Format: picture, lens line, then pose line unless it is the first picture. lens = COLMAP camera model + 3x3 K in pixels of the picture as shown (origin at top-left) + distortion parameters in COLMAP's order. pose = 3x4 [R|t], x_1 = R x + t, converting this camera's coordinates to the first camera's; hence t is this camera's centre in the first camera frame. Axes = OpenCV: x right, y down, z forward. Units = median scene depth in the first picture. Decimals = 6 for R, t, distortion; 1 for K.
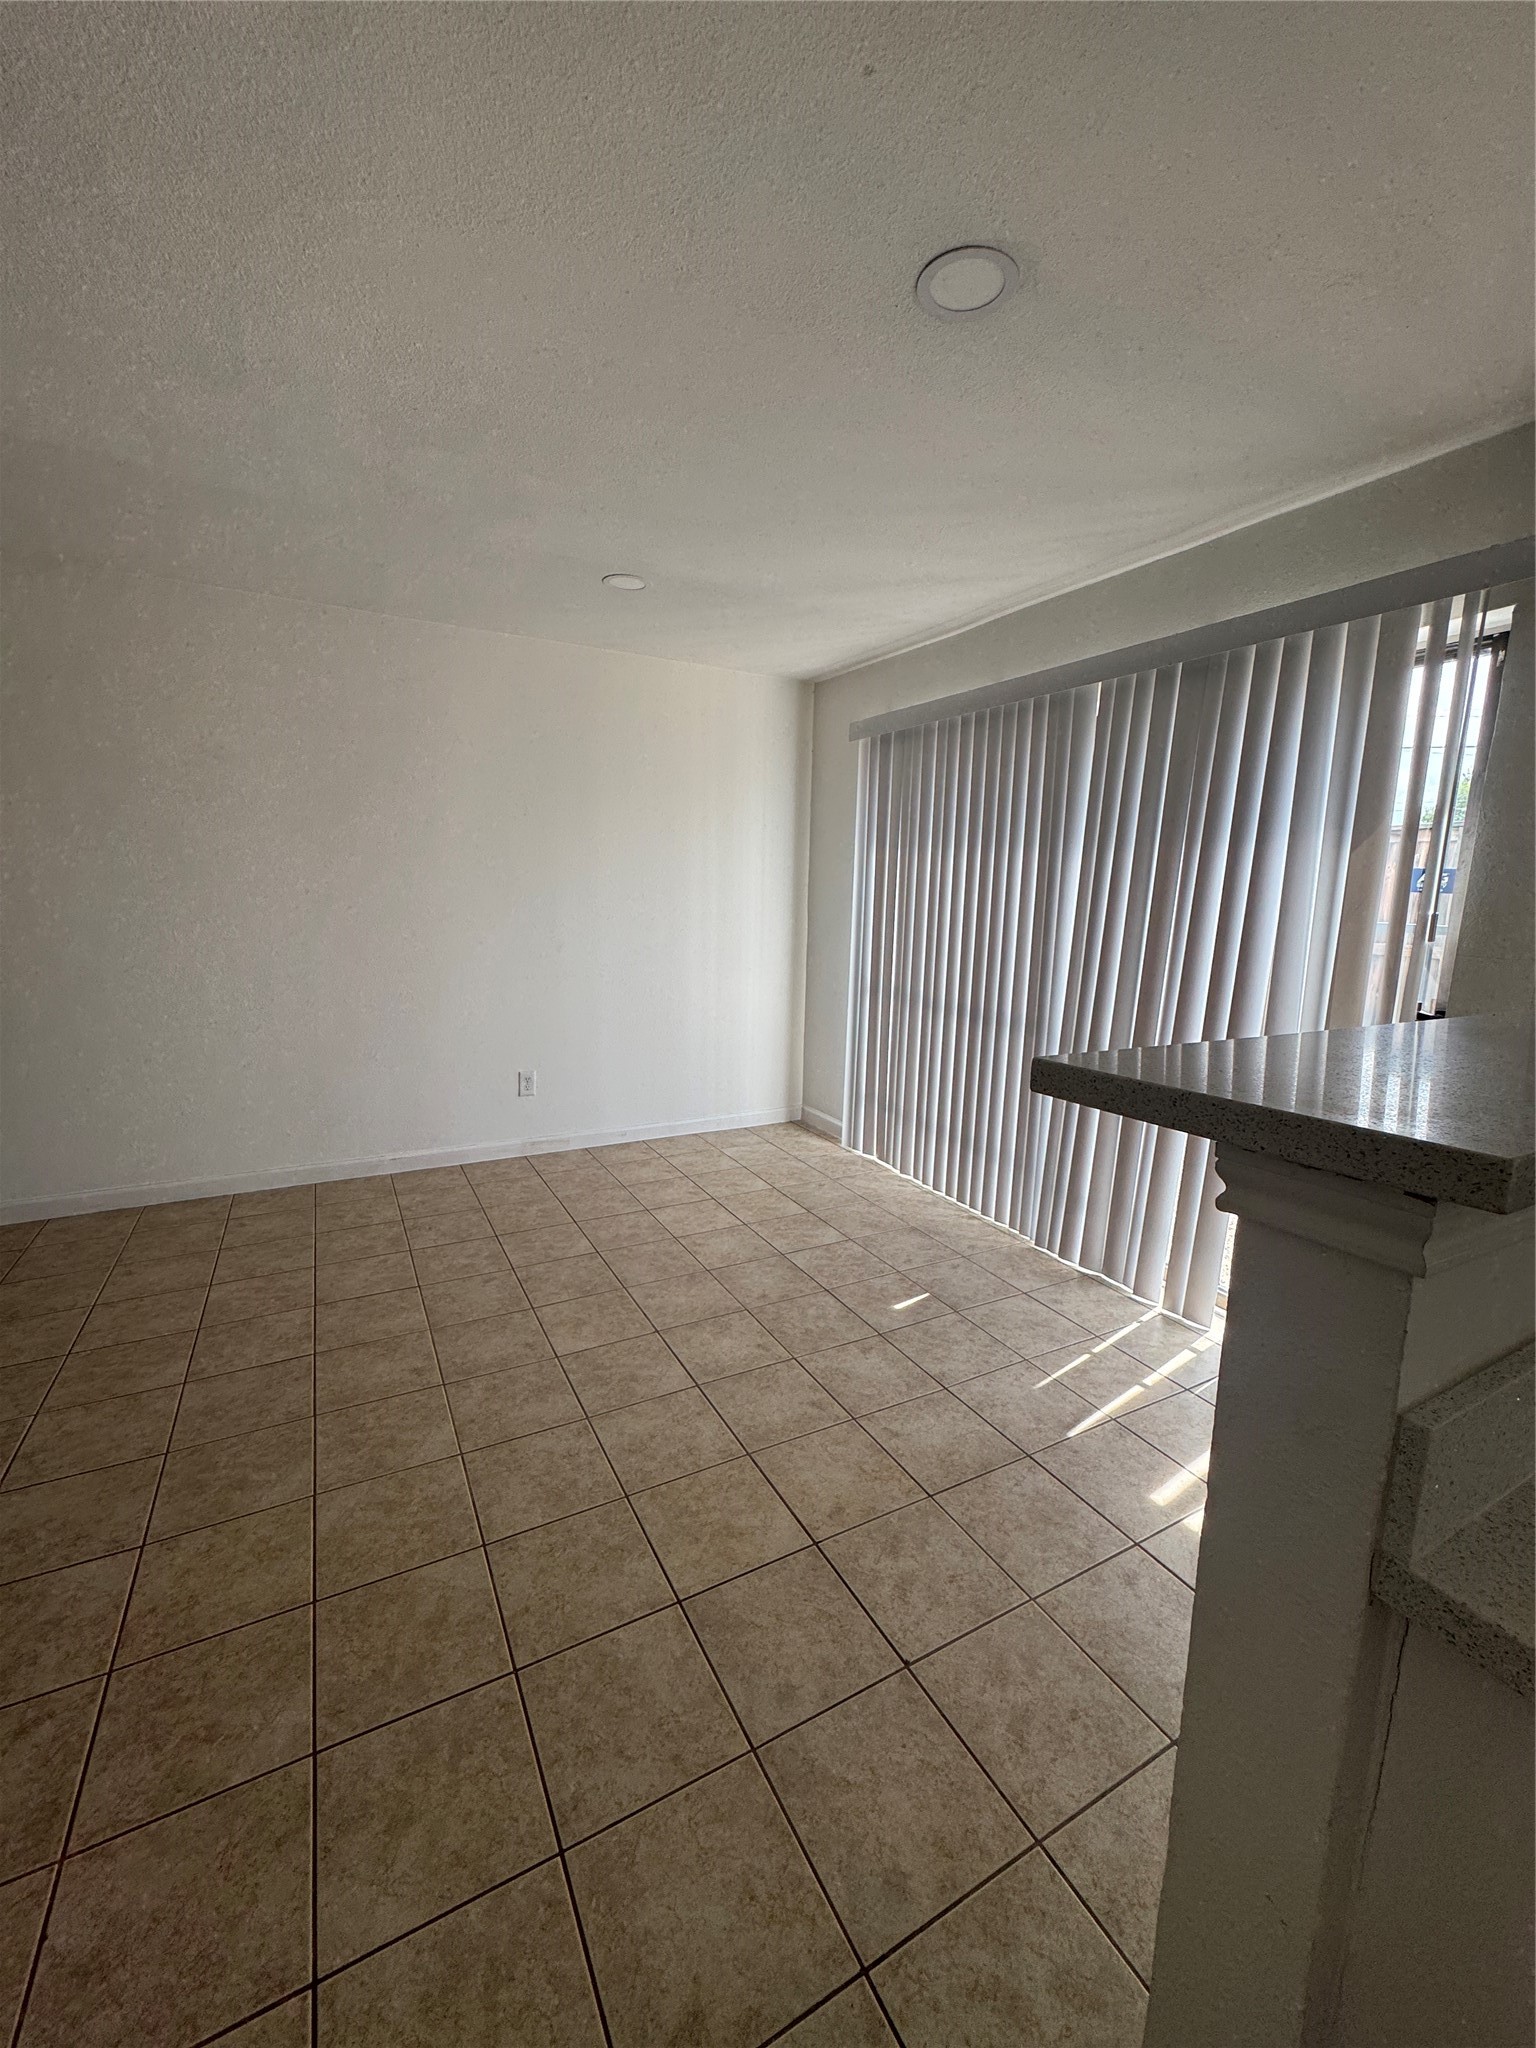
lens RADIAL K [[822.5, 0, 762.2], [0, 822.5, 1015.3], [0, 0, 1]] dist [-0.005534, 0.001388]
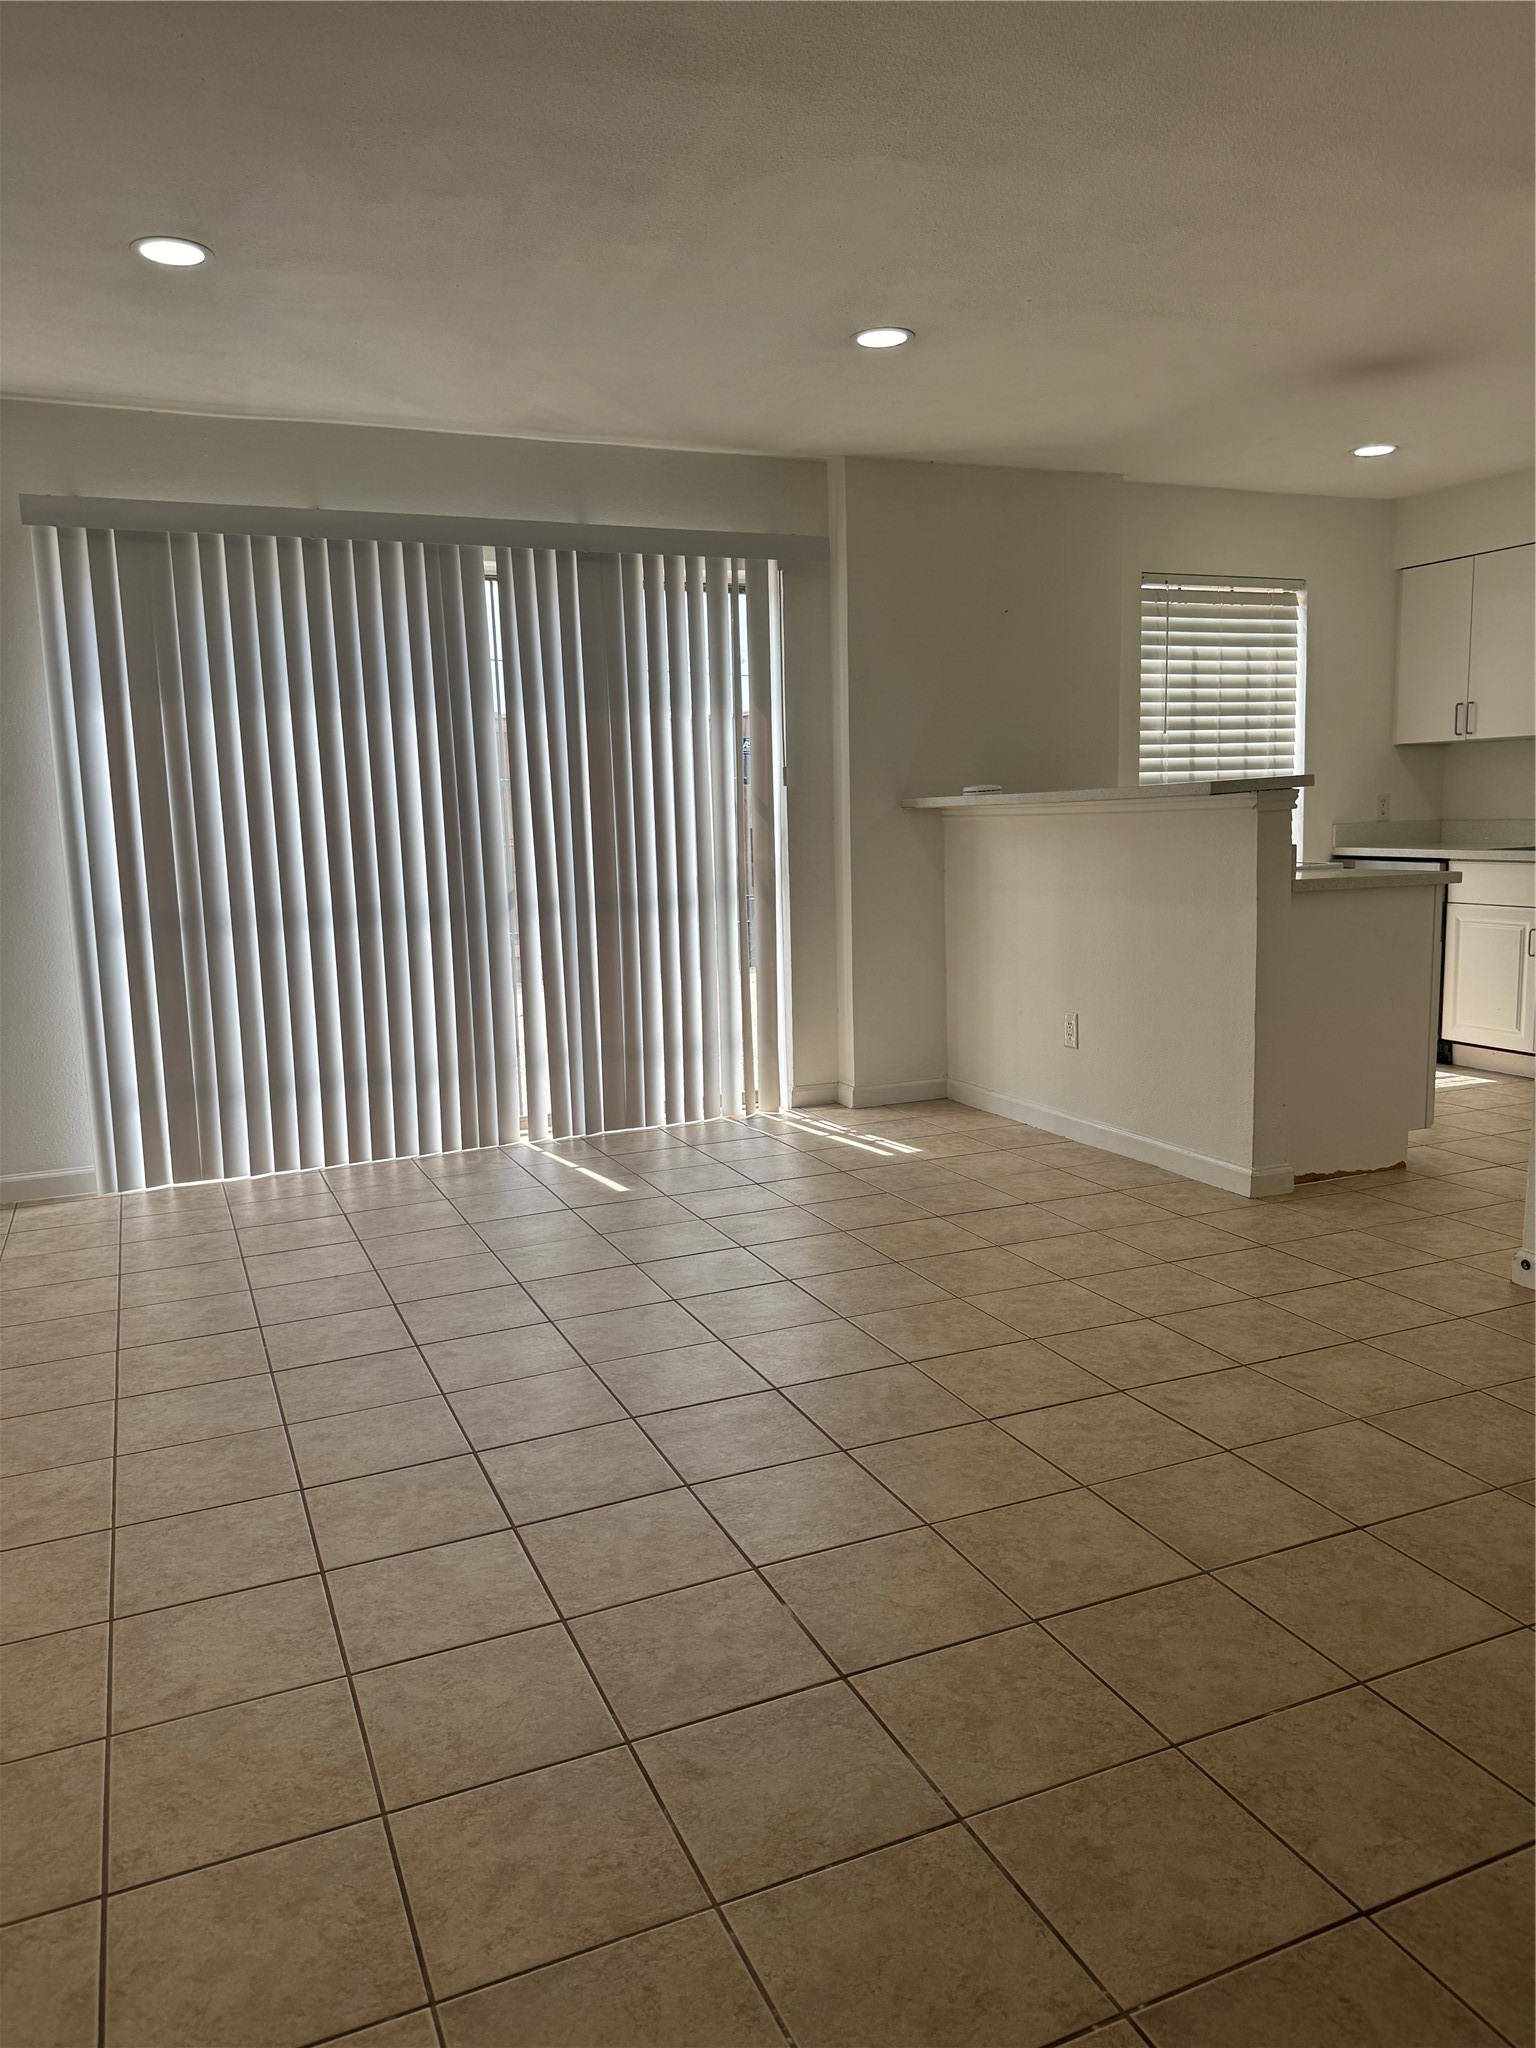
lens RADIAL K [[1448.6, 0, 757.8], [0, 1448.6, 1028.5], [0, 0, 1]] dist [0.044565, -0.058884]
pose [[0.088248, -0.177215, 0.980208, -1.525709], [0.187840, 0.969353, 0.158341, -0.066823], [-0.978227, 0.170149, 0.118831, 0.642585]]
